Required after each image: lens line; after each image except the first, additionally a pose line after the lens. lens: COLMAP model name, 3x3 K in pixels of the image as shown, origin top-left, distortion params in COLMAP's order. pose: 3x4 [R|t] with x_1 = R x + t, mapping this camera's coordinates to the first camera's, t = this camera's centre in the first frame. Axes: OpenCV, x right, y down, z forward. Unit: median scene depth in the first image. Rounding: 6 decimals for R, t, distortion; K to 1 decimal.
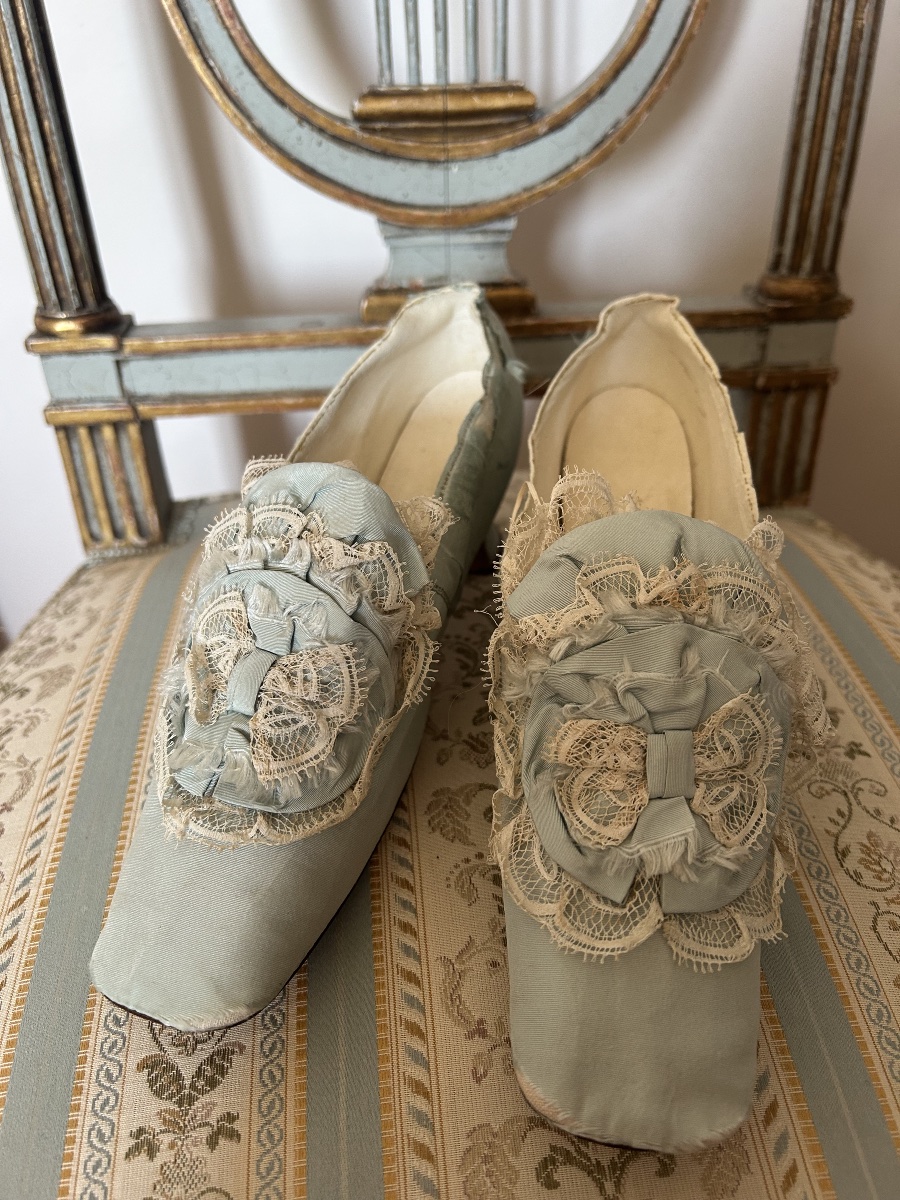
lens RADIAL K [[979.8, 0, 454.5], [0, 979.8, 593.7], [0, 0, 1]] dist [-0.008757, -0.024498]
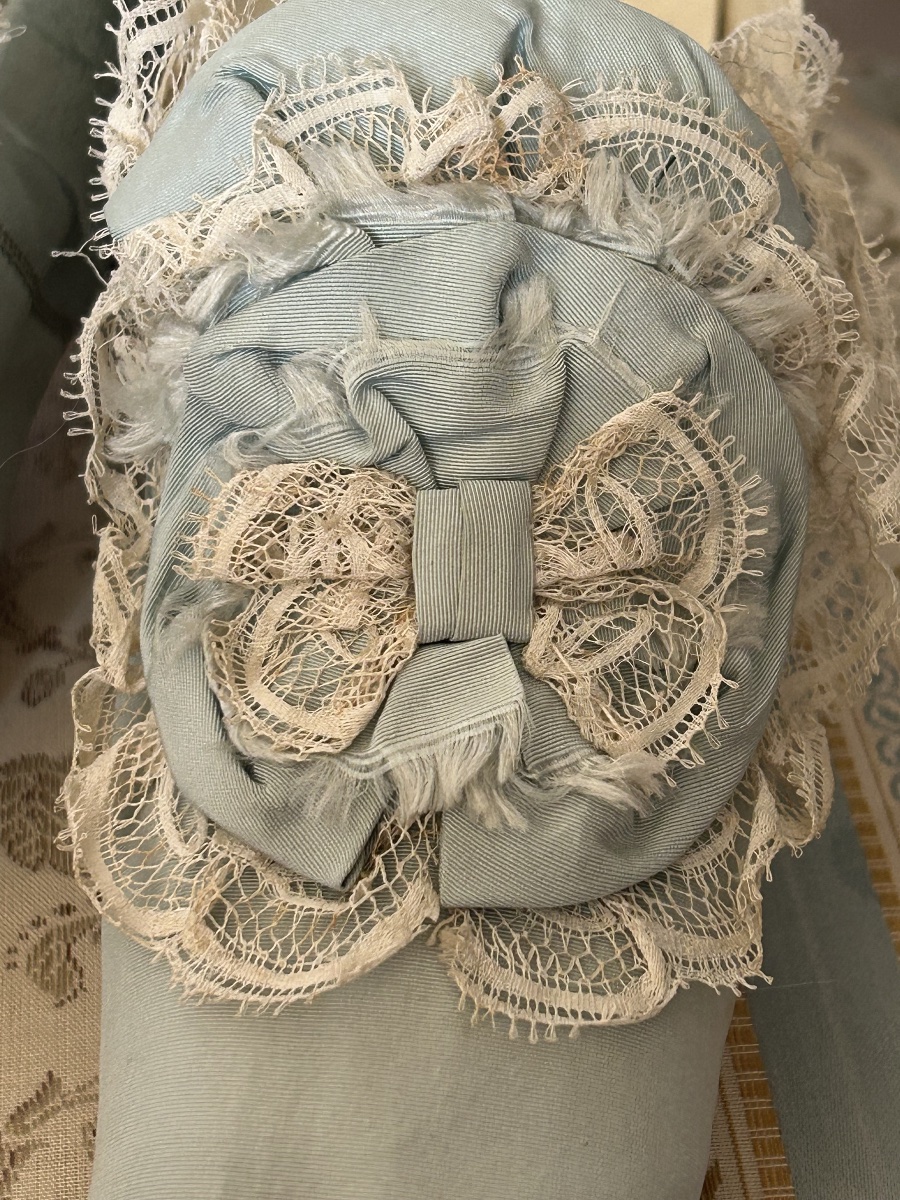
lens RADIAL K [[2835.5, 0, 447.0], [0, 2835.5, 603.3], [0, 0, 1]] dist [0.148446, 0.000000]
pose [[0.999764, -0.017487, 0.012901, 0.190691], [0.017368, 0.999806, 0.009315, 0.177489], [-0.013061, -0.009089, 0.999873, -0.175367]]
